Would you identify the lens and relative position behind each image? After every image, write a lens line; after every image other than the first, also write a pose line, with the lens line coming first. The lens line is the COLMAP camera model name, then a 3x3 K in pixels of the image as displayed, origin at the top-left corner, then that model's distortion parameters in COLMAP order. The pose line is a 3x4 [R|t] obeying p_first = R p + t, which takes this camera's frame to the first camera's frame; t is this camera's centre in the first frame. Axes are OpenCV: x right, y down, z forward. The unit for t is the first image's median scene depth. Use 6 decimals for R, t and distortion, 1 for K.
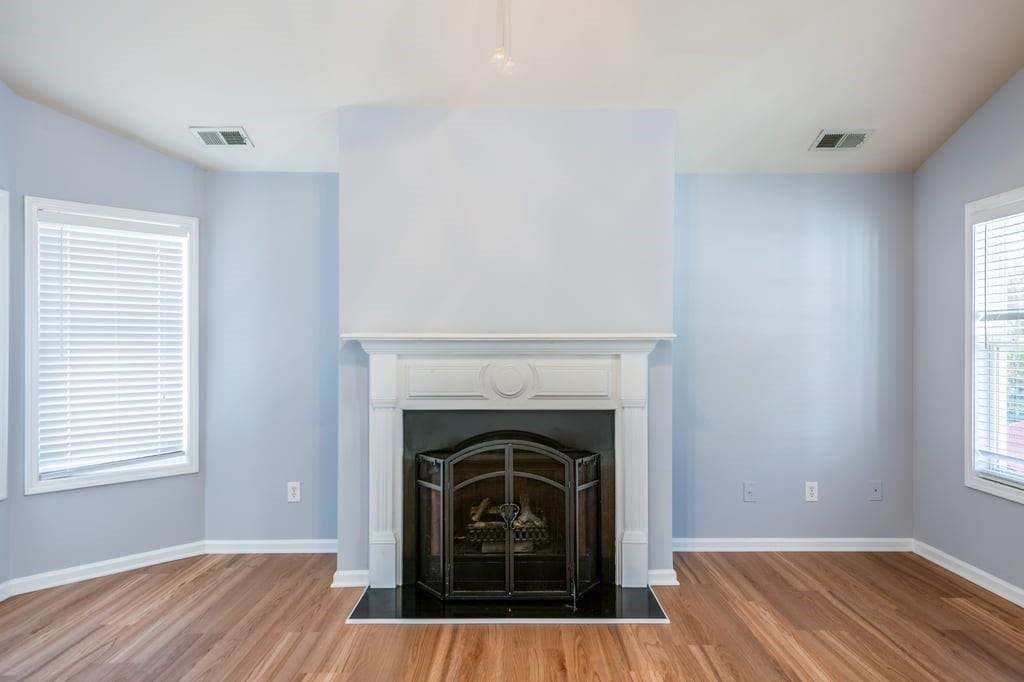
lens RADIAL K [[674.9, 0, 512.0], [0, 674.9, 341.0], [0, 0, 1]] dist [0.023853, -0.002703]
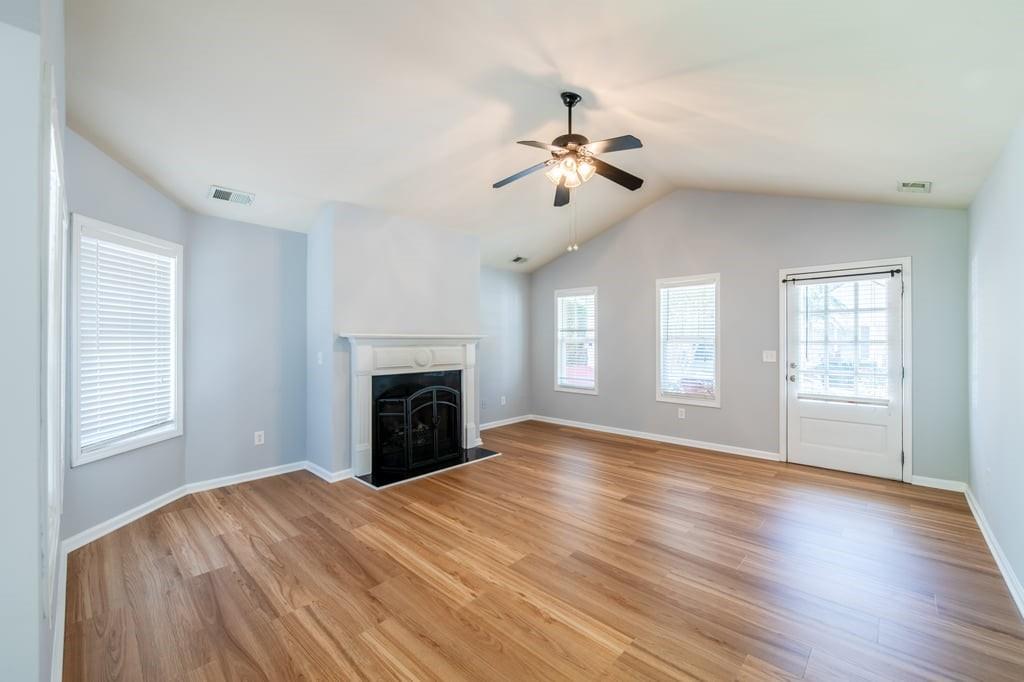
lens RADIAL K [[407.2, 0, 512.2], [0, 407.2, 334.6], [0, 0, 1]] dist [0.001736, -0.000097]
pose [[0.690729, 0.010620, 0.723036, -0.690949], [-0.005520, 0.999940, -0.009414, -0.000901], [-0.723093, 0.002512, 0.690746, -0.032130]]
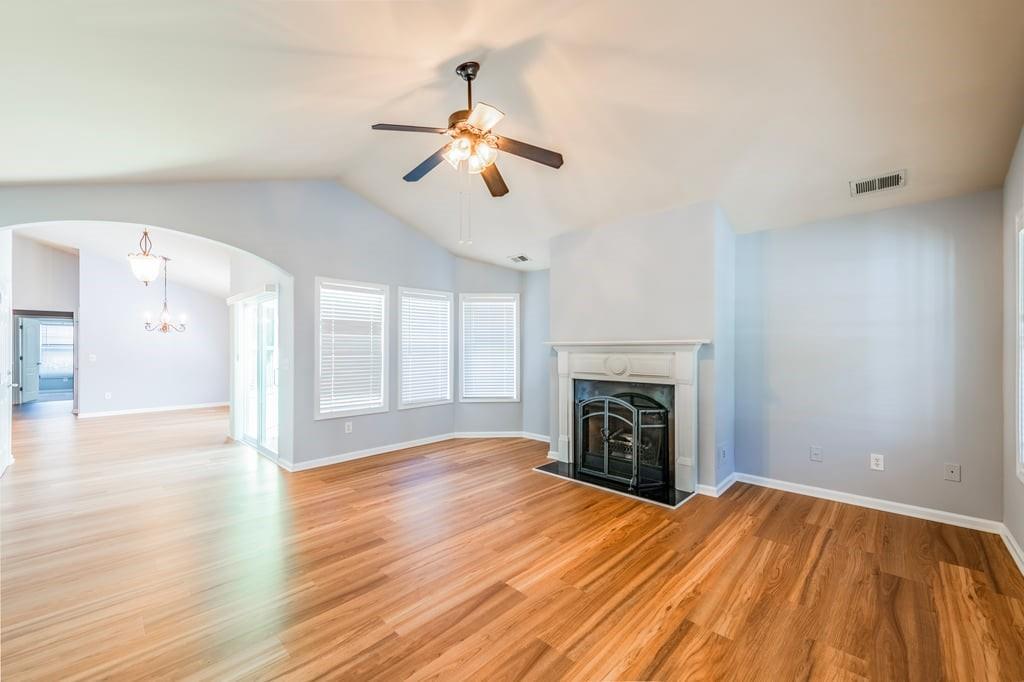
lens RADIAL K [[399.7, 0, 517.8], [0, 399.7, 343.3], [0, 0, 1]] dist [0.014213, 0.000051]
pose [[0.726420, -0.010646, -0.687169, 0.556428], [0.007489, 0.999943, -0.007576, 0.002070], [0.687210, 0.000357, 0.726459, -0.004701]]
